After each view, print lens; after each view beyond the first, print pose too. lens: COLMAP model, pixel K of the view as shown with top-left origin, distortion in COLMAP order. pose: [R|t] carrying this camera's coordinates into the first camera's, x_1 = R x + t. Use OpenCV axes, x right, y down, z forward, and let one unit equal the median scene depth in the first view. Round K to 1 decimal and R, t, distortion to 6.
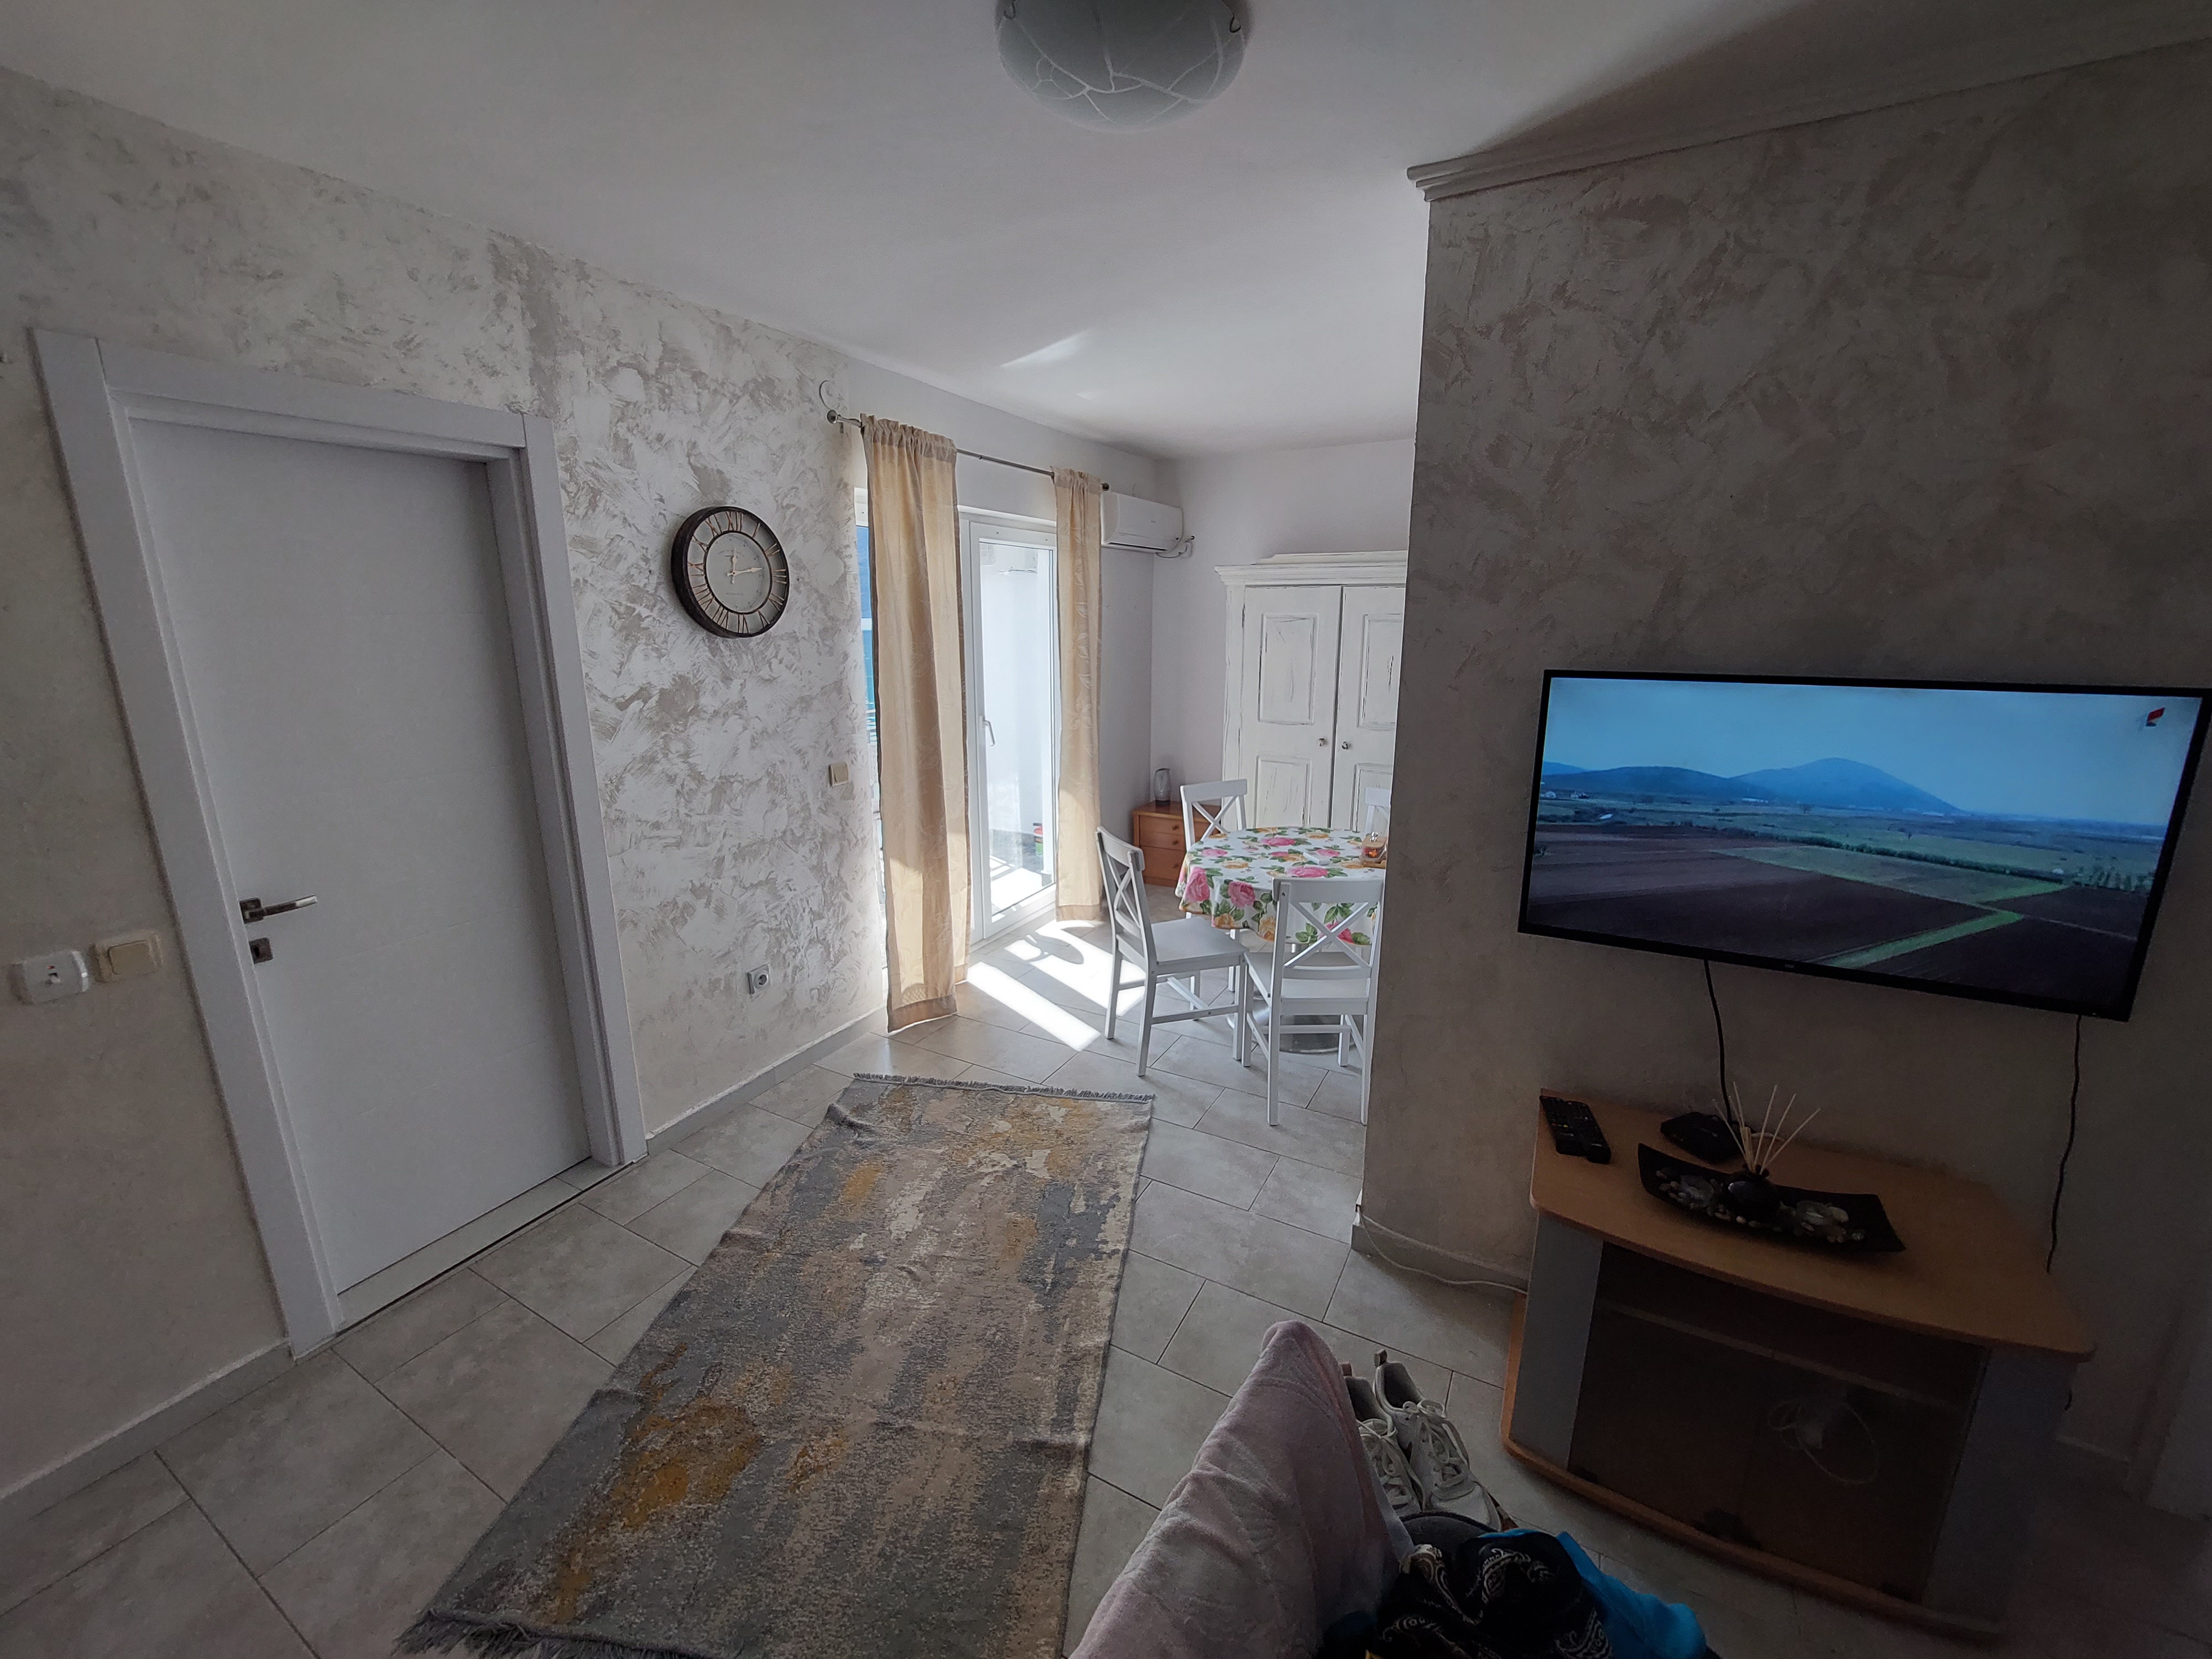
lens RADIAL K [[878.7, 0, 1112.9], [0, 878.7, 813.8], [0, 0, 1]] dist [-0.017415, 0.000767]
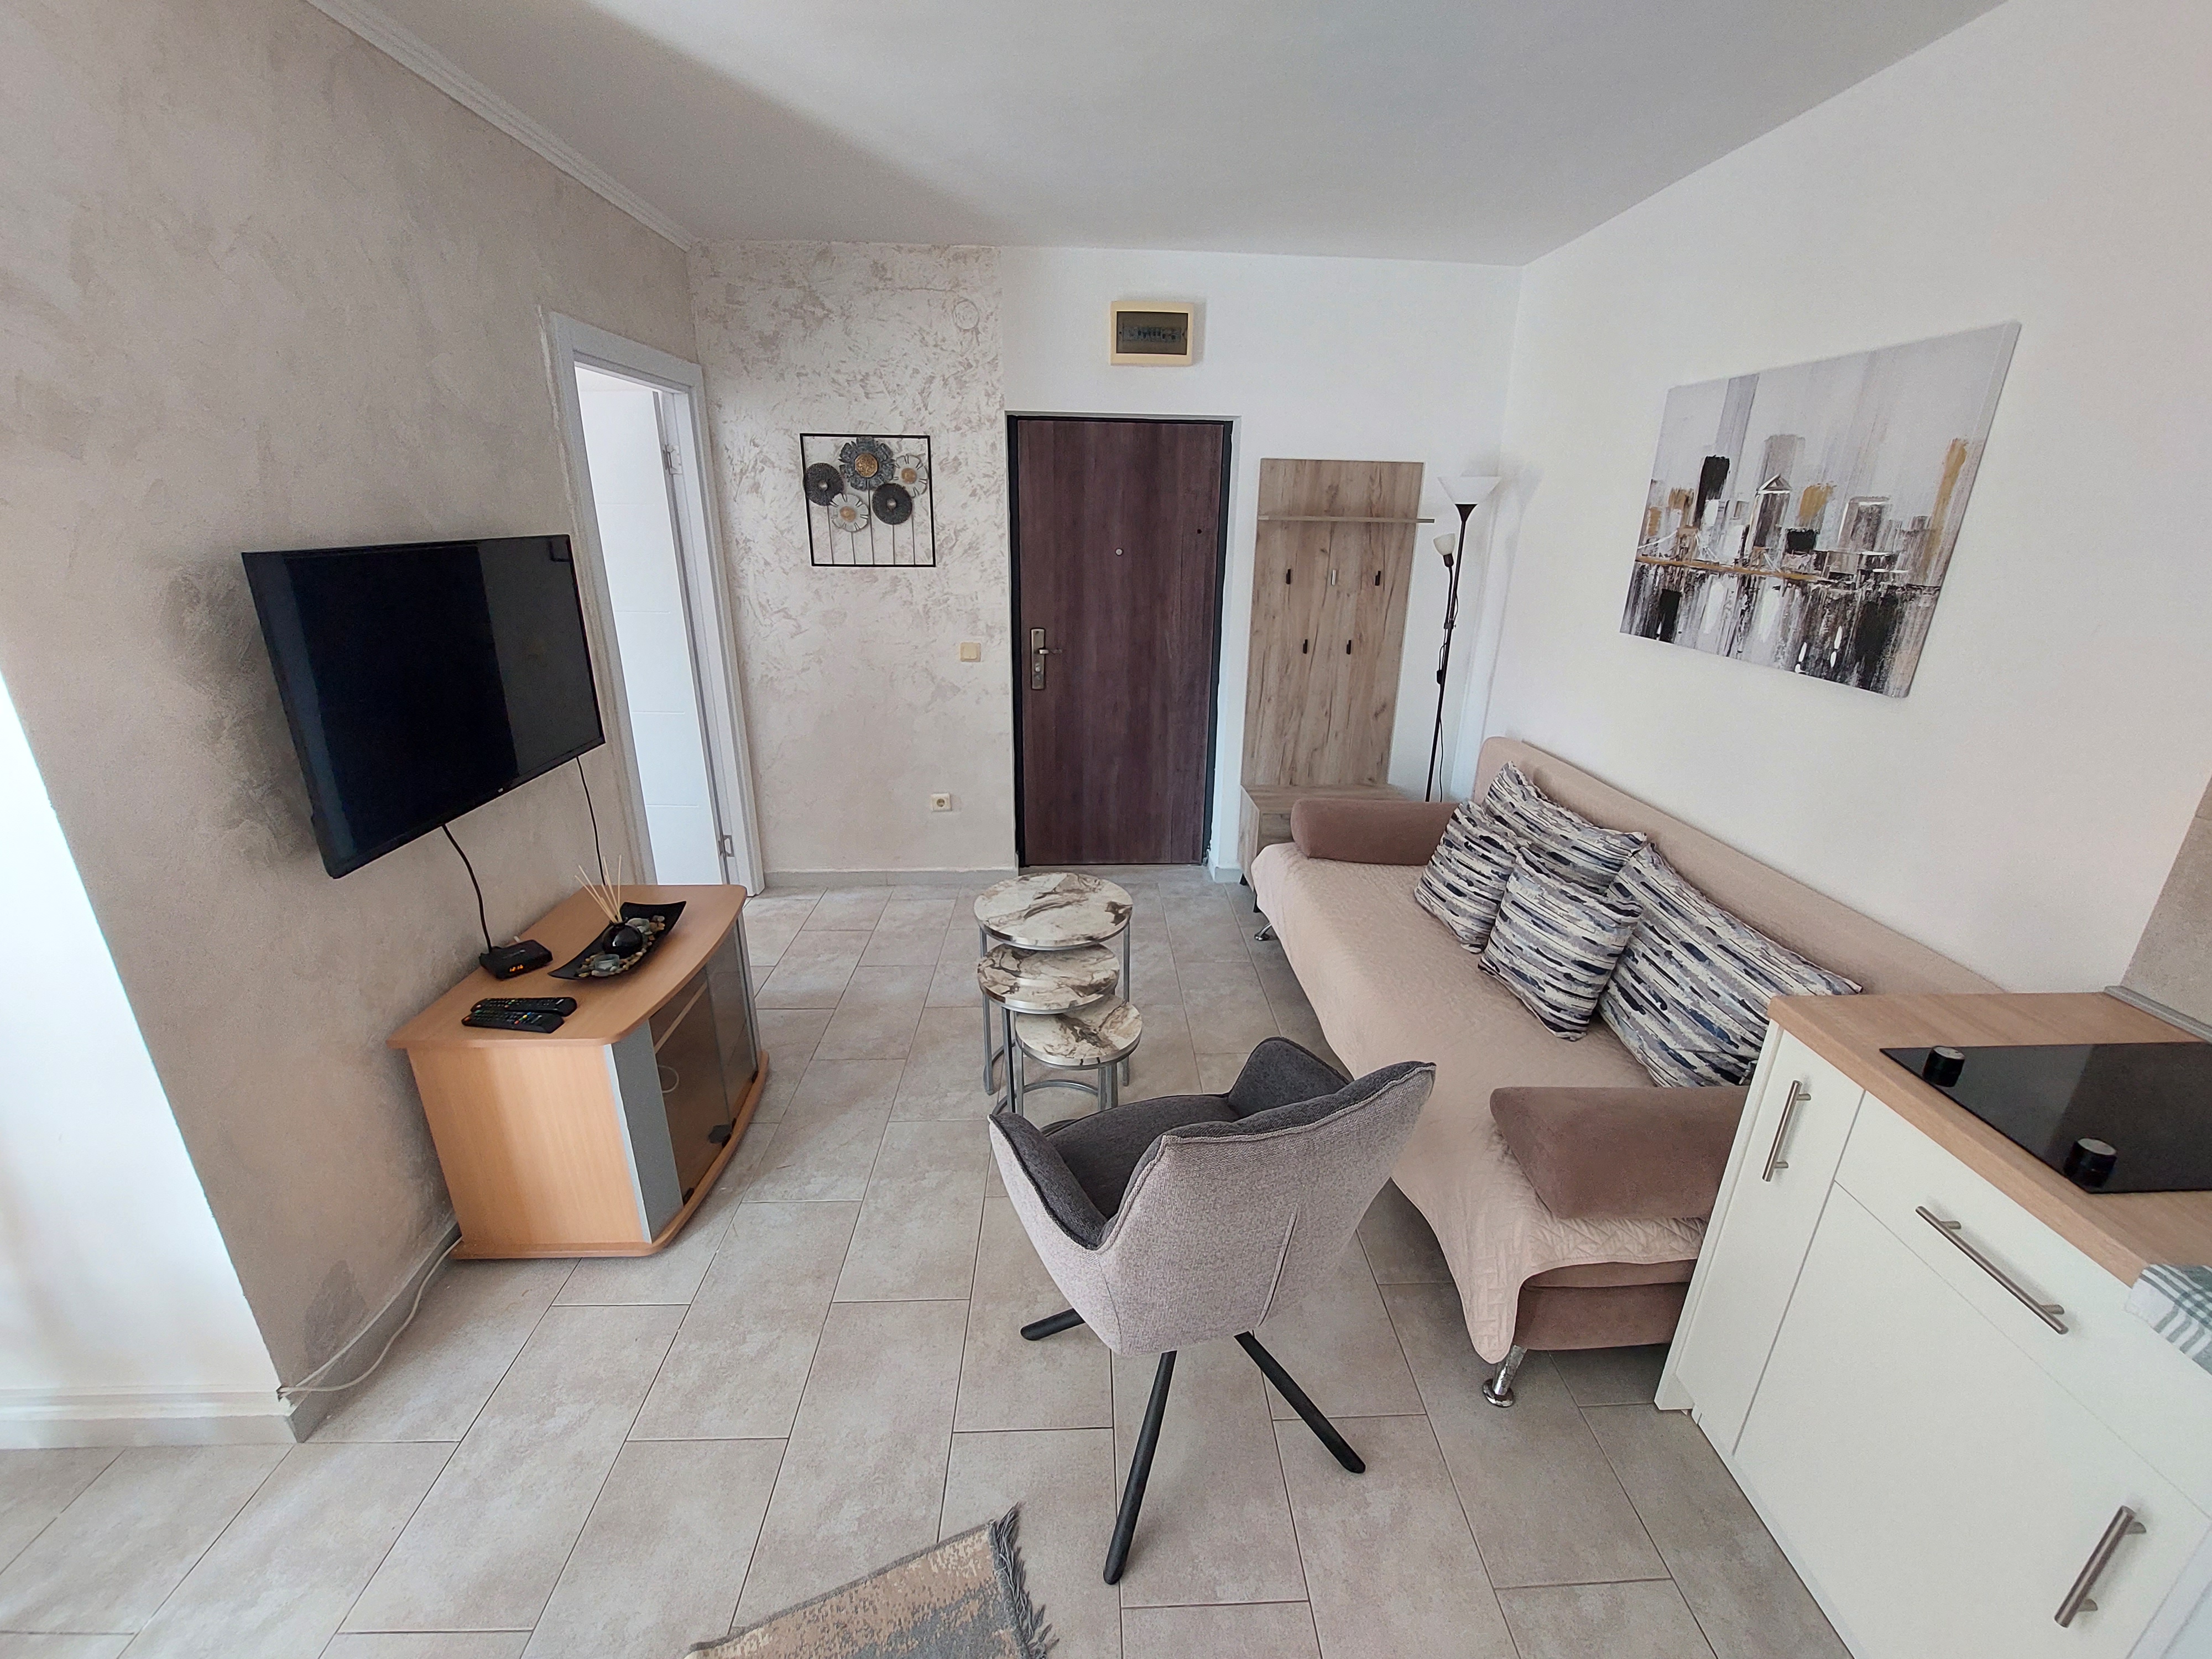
lens RADIAL K [[878.7, 0, 1122.5], [0, 878.7, 807.4], [0, 0, 1]] dist [-0.017415, 0.000767]
pose [[-0.517712, -0.282166, 0.807686, -0.323018], [0.173878, 0.889646, 0.422252, -0.080316], [-0.837699, 0.359044, -0.411518, 0.396781]]
